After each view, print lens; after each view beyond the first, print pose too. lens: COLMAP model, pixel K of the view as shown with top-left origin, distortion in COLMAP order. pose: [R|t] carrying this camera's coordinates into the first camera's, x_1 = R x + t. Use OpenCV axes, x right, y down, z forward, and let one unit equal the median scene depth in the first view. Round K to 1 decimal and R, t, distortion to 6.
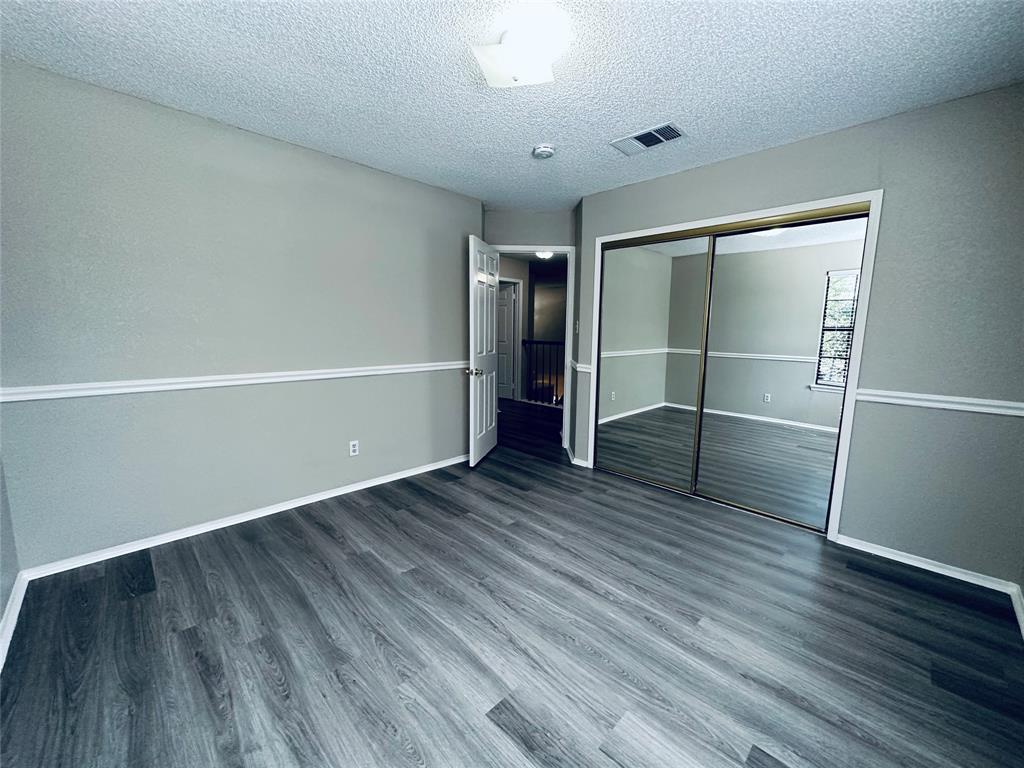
lens RADIAL K [[407.3, 0, 512.0], [0, 407.3, 384.0], [0, 0, 1]] dist [-0.002400, 0.000103]
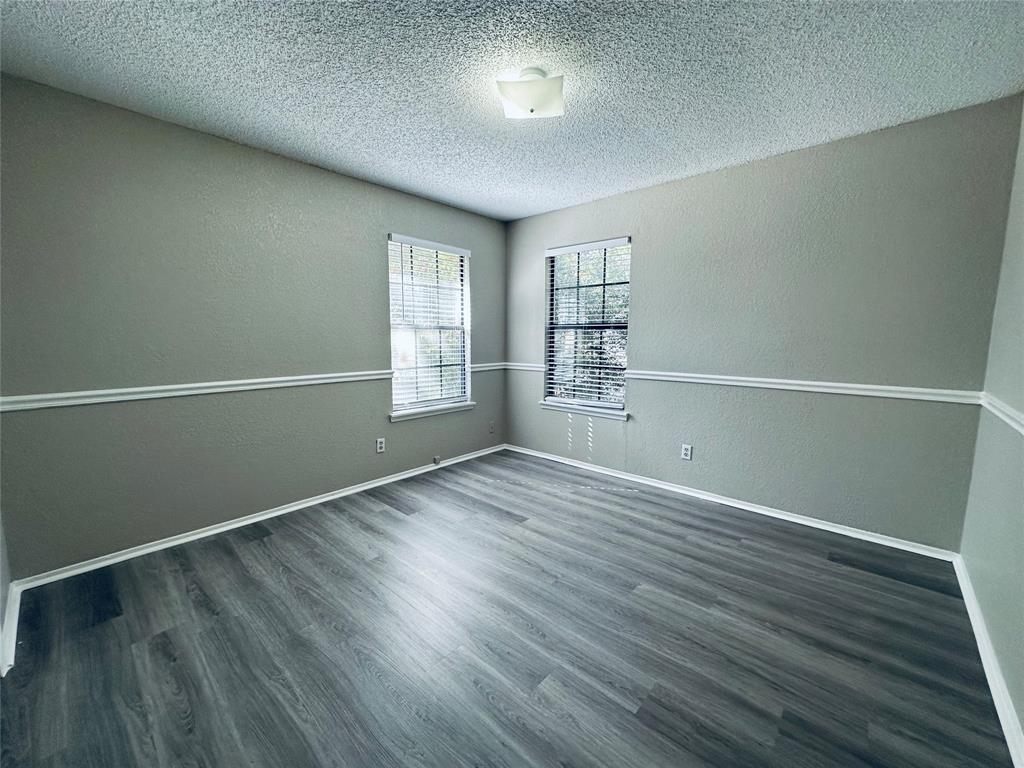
lens RADIAL K [[407.3, 0, 512.0], [0, 407.3, 384.0], [0, 0, 1]] dist [-0.002400, 0.000103]
pose [[-0.998027, -0.010887, -0.061836, 0.108476], [-0.026269, 0.966911, 0.253758, -0.255496], [0.057027, 0.254882, -0.965289, 1.950381]]
